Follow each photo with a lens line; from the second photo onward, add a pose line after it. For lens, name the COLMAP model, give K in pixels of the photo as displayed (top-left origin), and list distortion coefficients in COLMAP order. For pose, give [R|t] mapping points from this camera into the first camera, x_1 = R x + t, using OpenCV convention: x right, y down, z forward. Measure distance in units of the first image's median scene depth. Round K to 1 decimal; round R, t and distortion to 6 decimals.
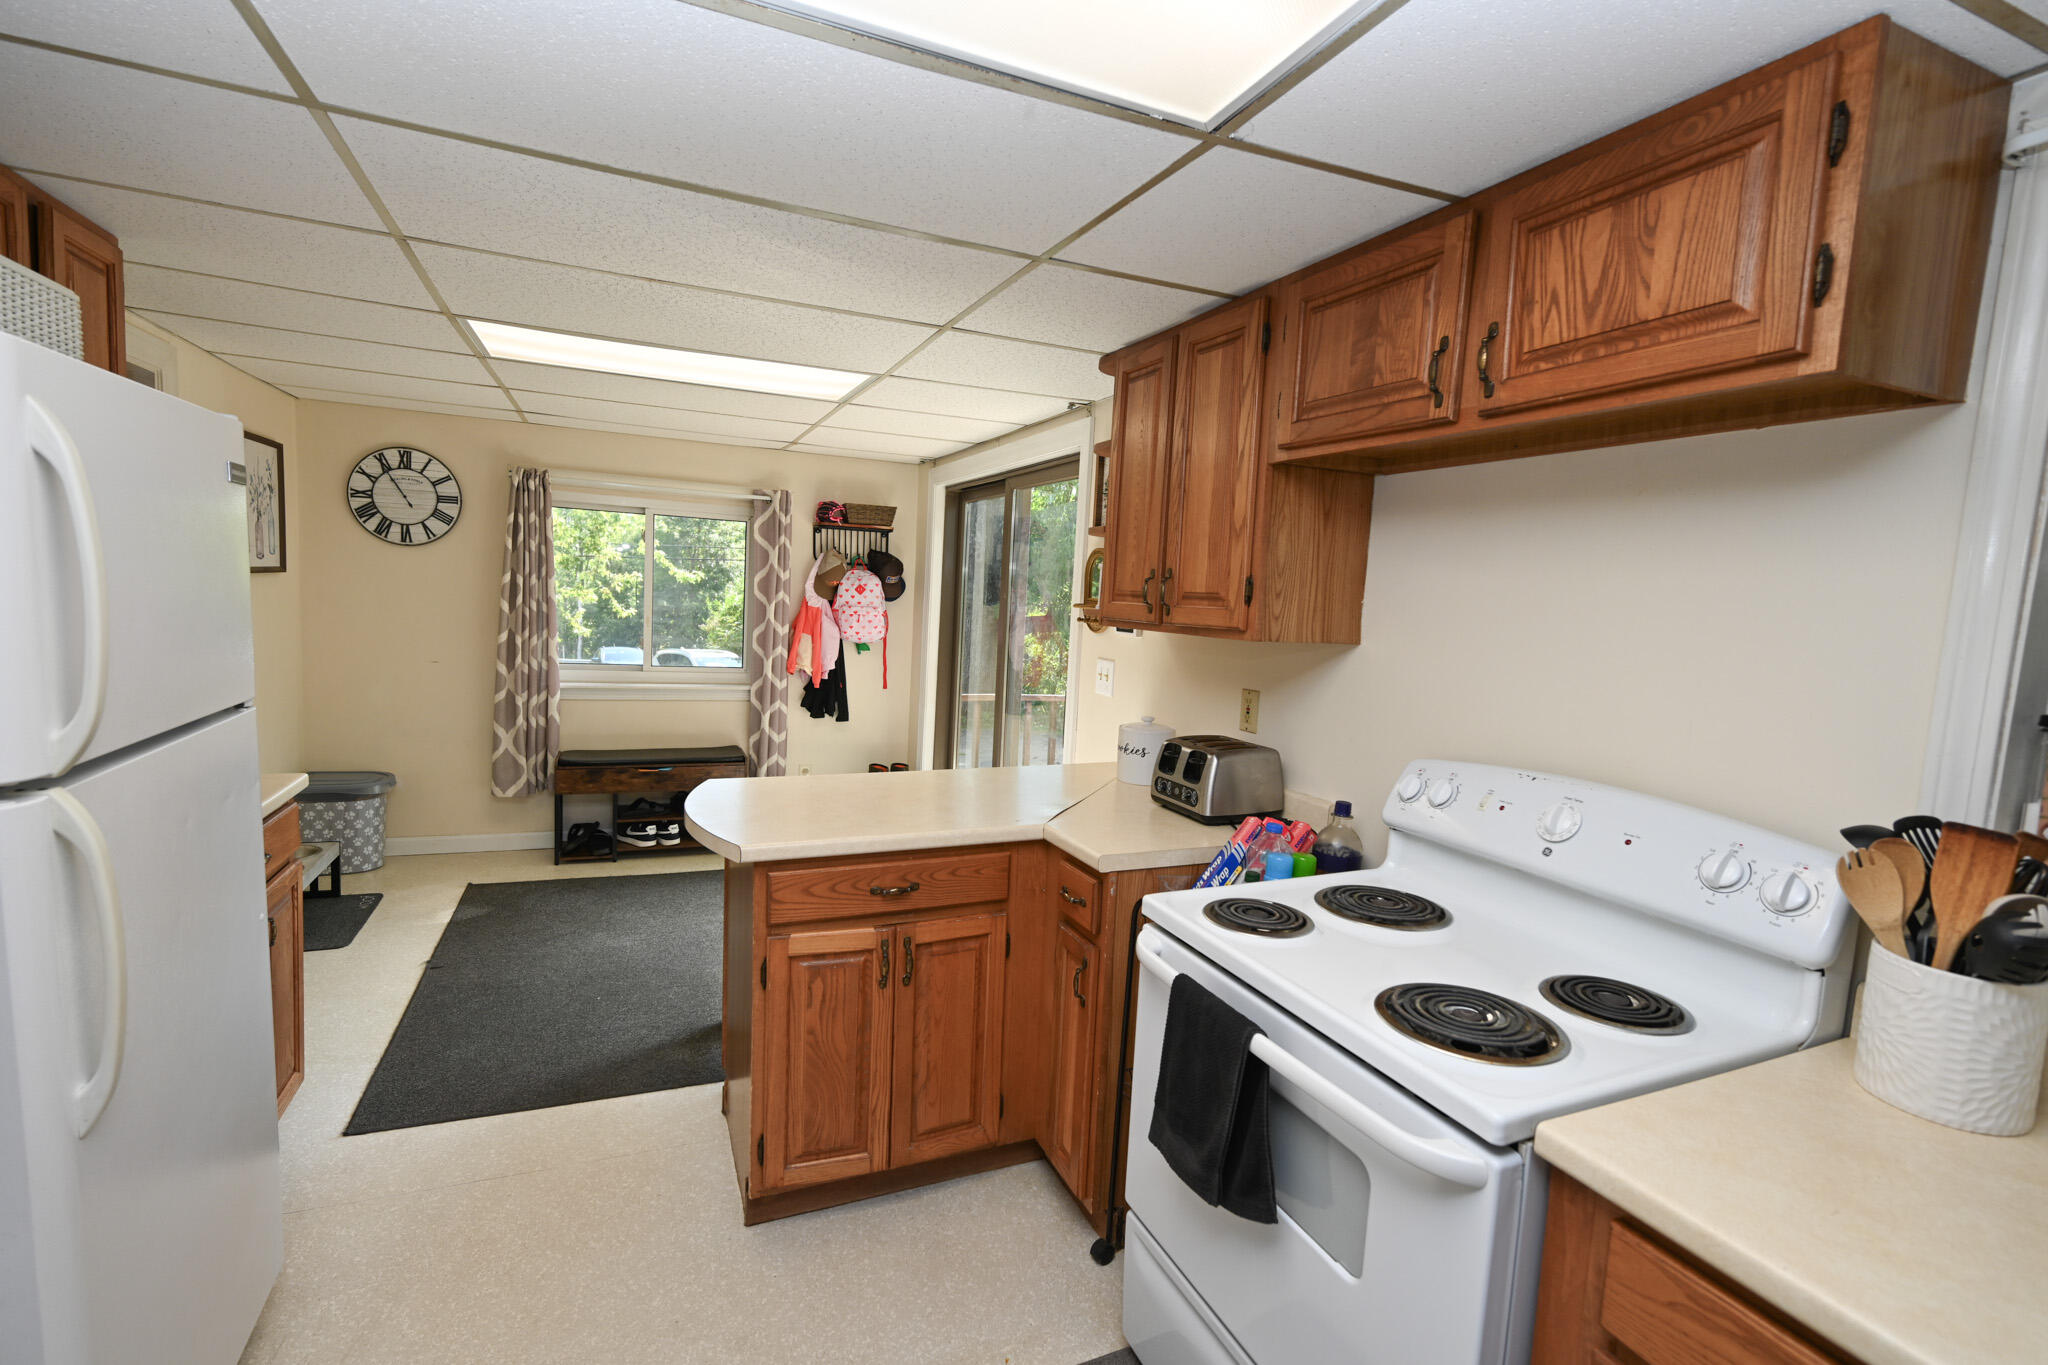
lens RADIAL K [[954.0, 0, 1022.7], [0, 954.0, 699.2], [0, 0, 1]] dist [0.001474, 0.000177]
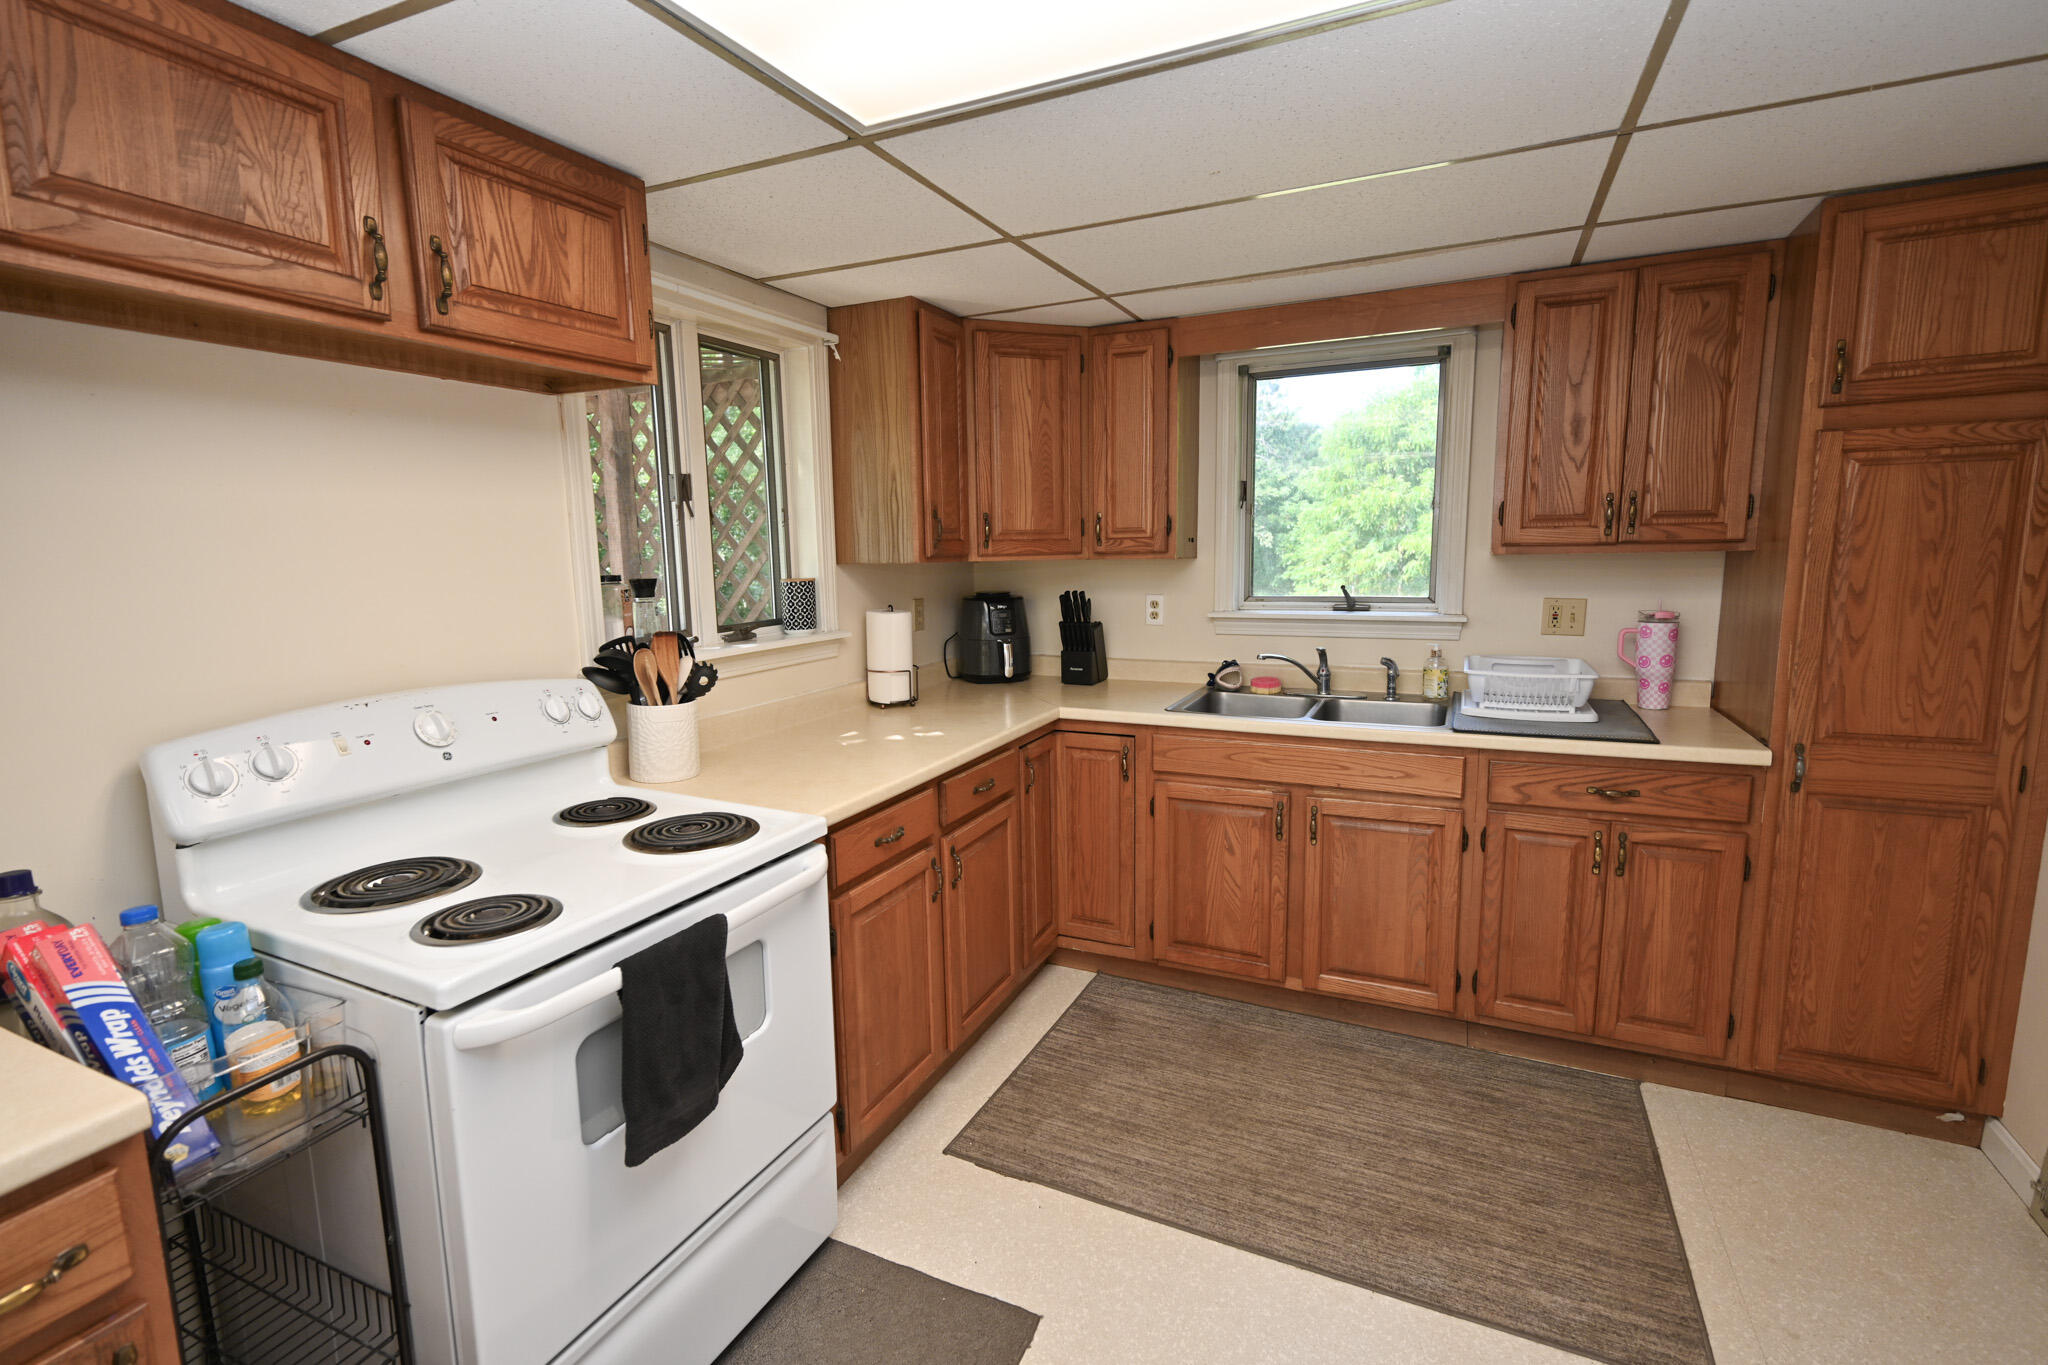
lens RADIAL K [[926.1, 0, 1021.6], [0, 926.1, 681.3], [0, 0, 1]] dist [0.003024, 0.000405]
pose [[-0.663179, -0.151637, 0.732940, -0.718084], [0.062940, 0.964495, 0.256492, -0.169222], [-0.745810, 0.216231, -0.630088, 1.327354]]
